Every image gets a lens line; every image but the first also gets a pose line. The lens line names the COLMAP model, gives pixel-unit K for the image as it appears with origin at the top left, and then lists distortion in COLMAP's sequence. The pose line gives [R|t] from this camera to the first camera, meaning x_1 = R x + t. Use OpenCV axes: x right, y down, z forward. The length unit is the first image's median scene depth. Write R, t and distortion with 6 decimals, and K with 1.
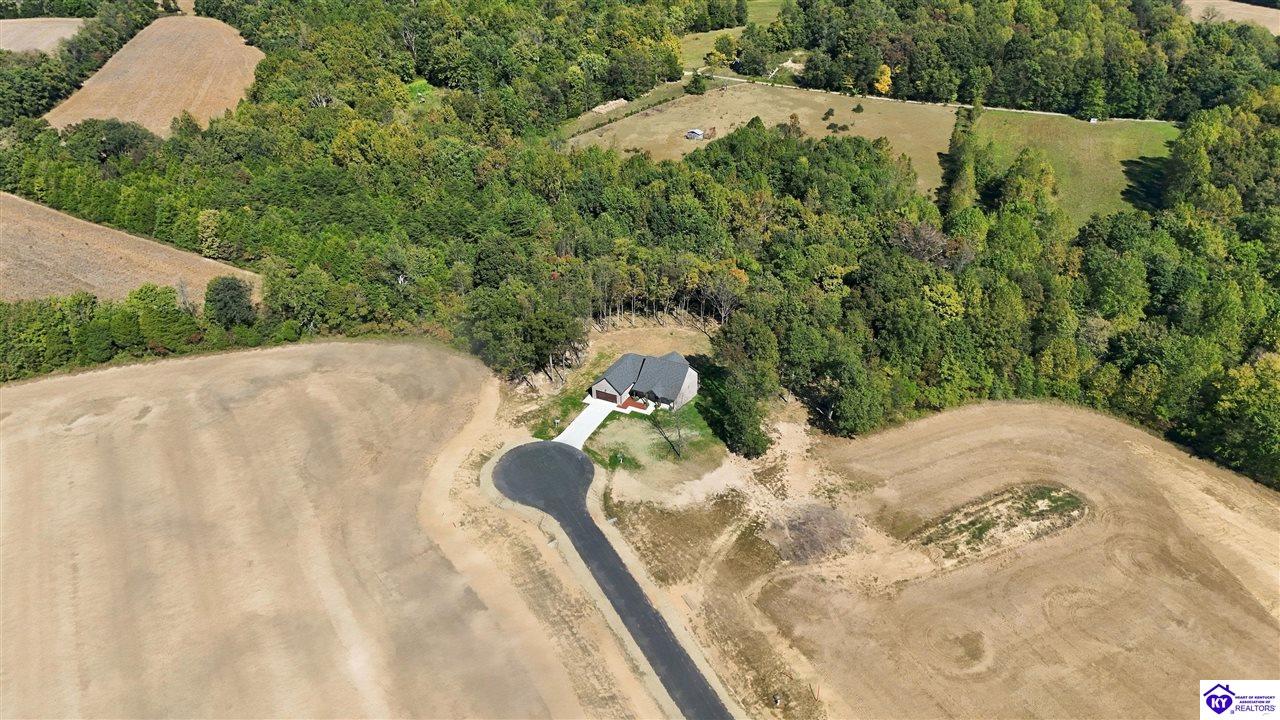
lens RADIAL K [[944.5, 0, 640.0], [0, 944.5, 360.0], [0, 0, 1]] dist [0.040440, -0.005857]
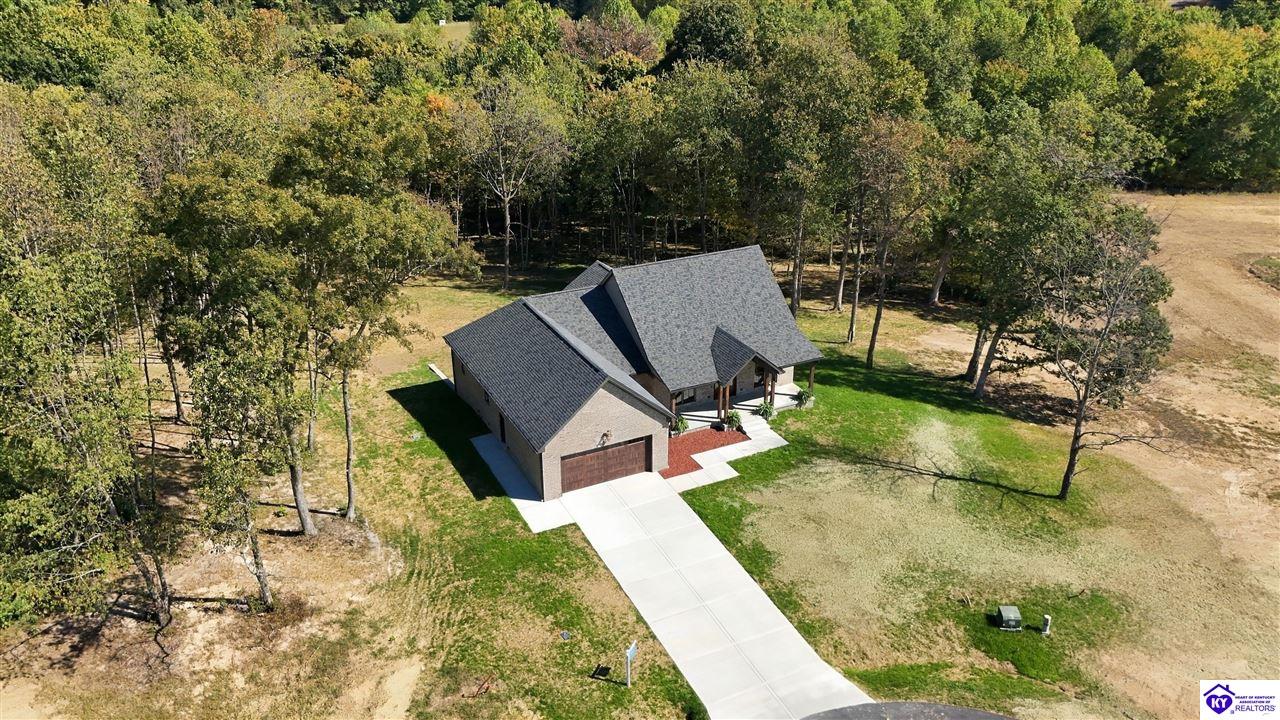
lens RADIAL K [[944.5, 0, 640.0], [0, 944.5, 360.0], [0, 0, 1]] dist [0.040440, -0.005857]
pose [[0.590849, -0.322587, 0.739483, -0.196907], [0.390791, 0.916313, 0.087483, -0.001949], [-0.705819, 0.237294, 0.667466, 0.838243]]
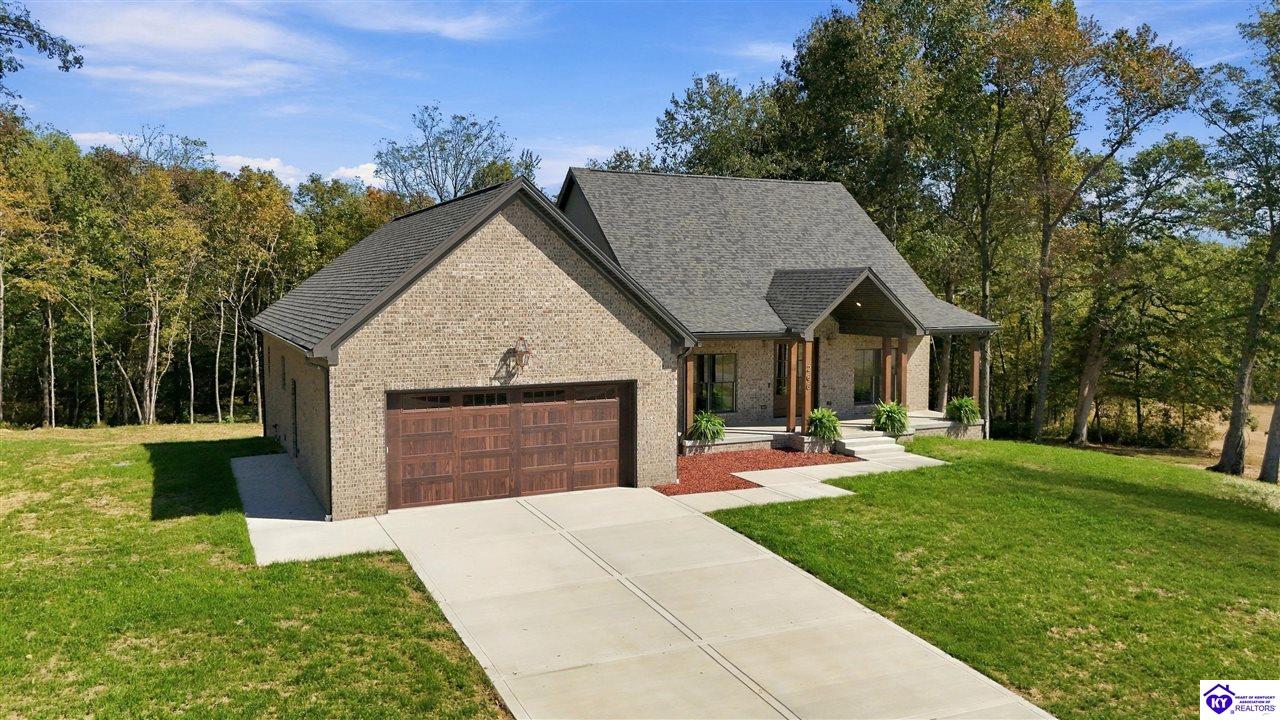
lens RADIAL K [[944.5, 0, 640.0], [0, 944.5, 360.0], [0, 0, 1]] dist [0.040440, -0.005857]
pose [[0.606283, -0.043659, 0.794050, -0.100640], [0.385275, 0.889613, -0.245257, 0.059175], [-0.695690, 0.454623, 0.556178, 0.945194]]
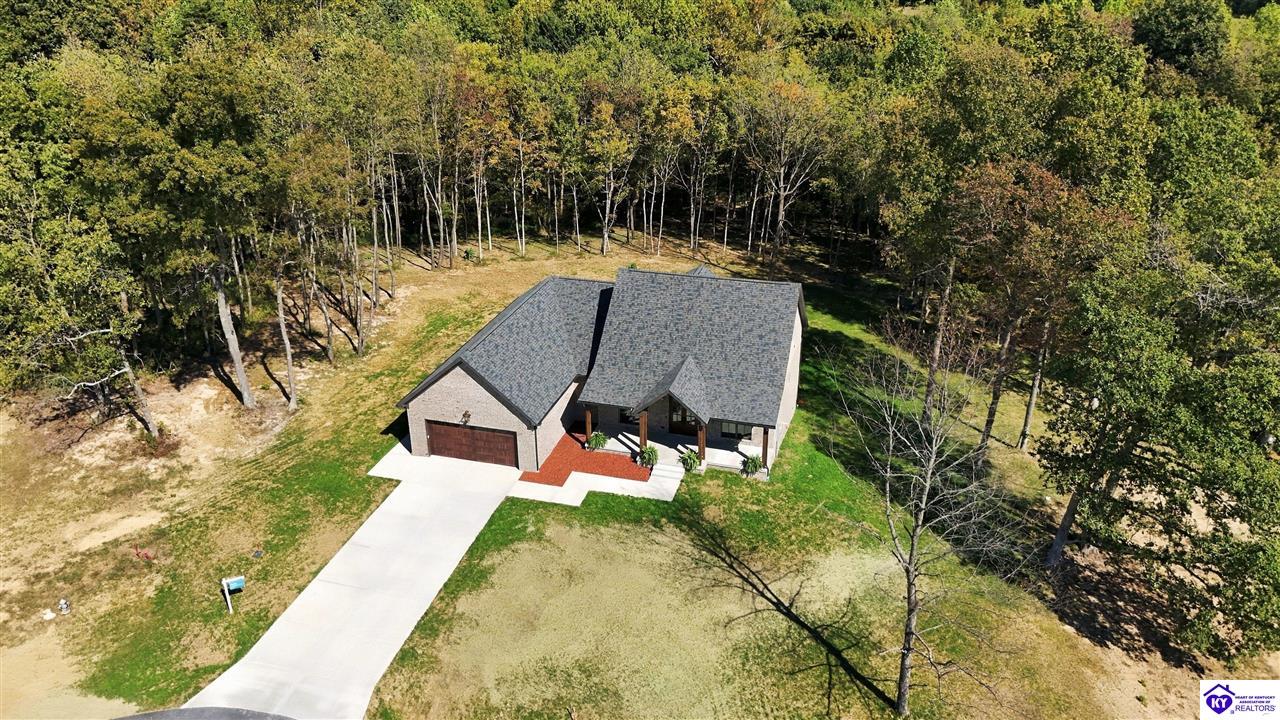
lens RADIAL K [[944.5, 0, 640.0], [0, 944.5, 360.0], [0, 0, 1]] dist [0.040440, -0.005857]
pose [[0.982399, -0.077882, 0.169784, -0.032966], [0.090760, 0.993449, -0.069444, 0.038753], [-0.163263, 0.083631, 0.983032, 0.762791]]
